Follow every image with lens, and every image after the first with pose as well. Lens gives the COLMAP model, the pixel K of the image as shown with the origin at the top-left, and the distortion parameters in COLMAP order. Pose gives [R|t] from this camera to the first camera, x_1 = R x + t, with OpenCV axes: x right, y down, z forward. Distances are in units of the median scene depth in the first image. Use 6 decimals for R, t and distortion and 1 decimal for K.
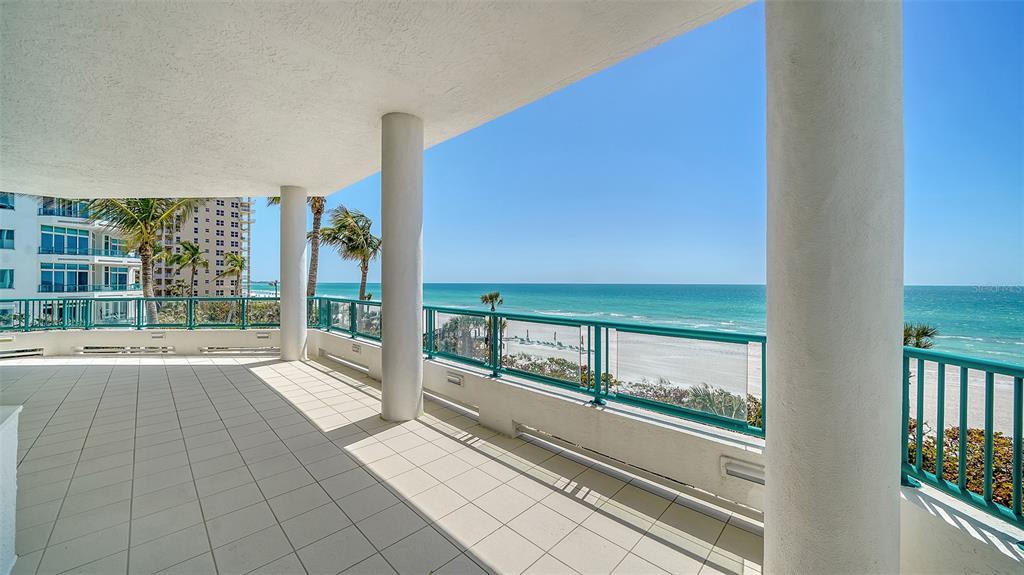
lens RADIAL K [[356.3, 0, 509.5], [0, 356.3, 289.1], [0, 0, 1]] dist [-0.008868, 0.000089]
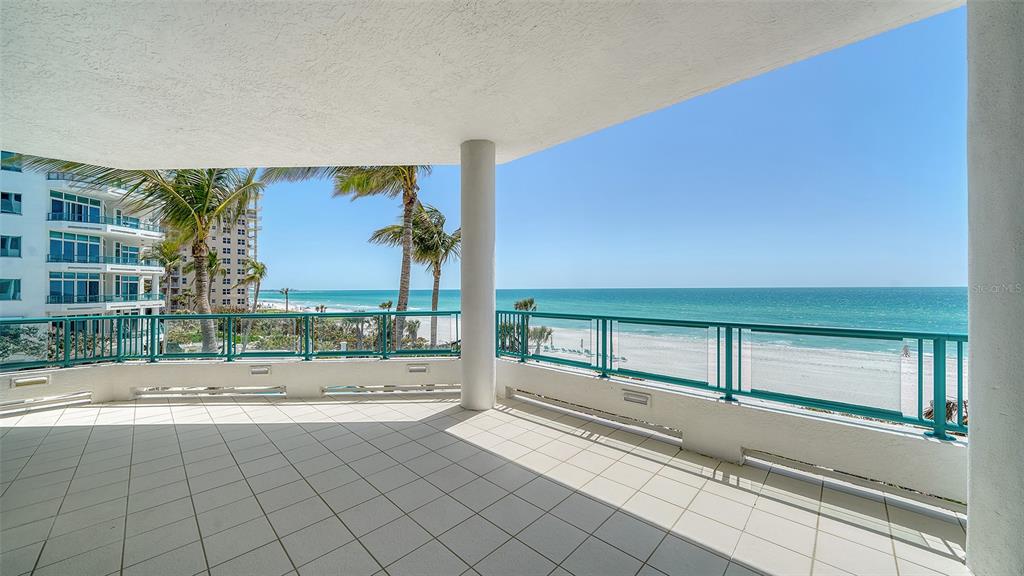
lens RADIAL K [[352.9, 0, 508.2], [0, 352.9, 293.1], [0, 0, 1]] dist [-0.012101, 0.000021]
pose [[0.999931, -0.010196, 0.005762, -0.121573], [0.010226, 0.999934, -0.005226, -0.001531], [-0.005708, 0.005285, 0.999970, 0.075888]]
